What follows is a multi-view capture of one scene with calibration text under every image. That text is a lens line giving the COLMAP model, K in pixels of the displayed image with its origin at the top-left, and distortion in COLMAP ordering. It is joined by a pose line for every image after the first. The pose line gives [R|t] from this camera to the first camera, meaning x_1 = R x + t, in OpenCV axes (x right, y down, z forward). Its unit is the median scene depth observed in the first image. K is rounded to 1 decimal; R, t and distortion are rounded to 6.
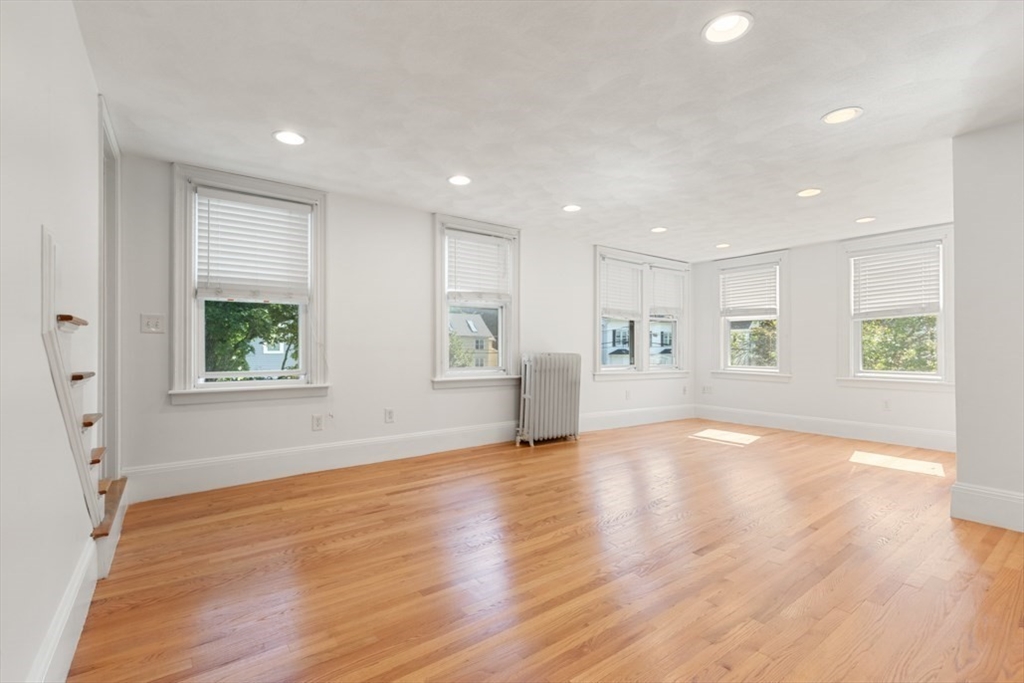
lens RADIAL K [[465.7, 0, 510.5], [0, 465.7, 346.2], [0, 0, 1]] dist [-0.002381, -0.000338]
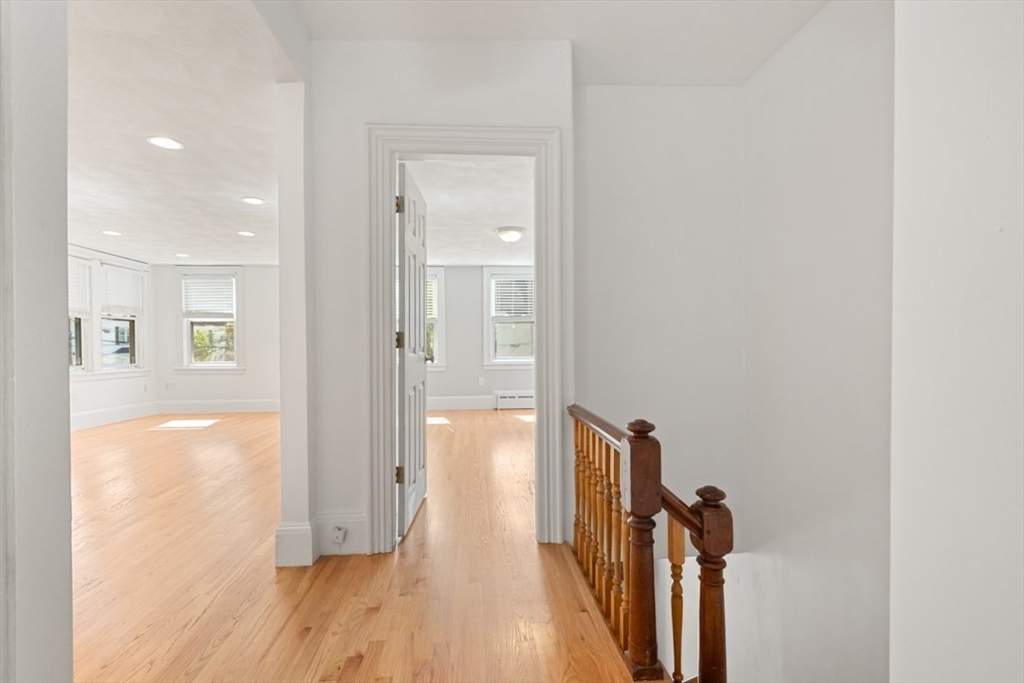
lens RADIAL K [[465.7, 0, 504.4], [0, 465.7, 345.1], [0, 0, 1]] dist [-0.002381, -0.000338]
pose [[0.532633, -0.014842, 0.846216, -0.073285], [0.009857, 0.999887, 0.011333, -0.004015], [-0.846289, 0.002305, 0.532719, -0.222938]]
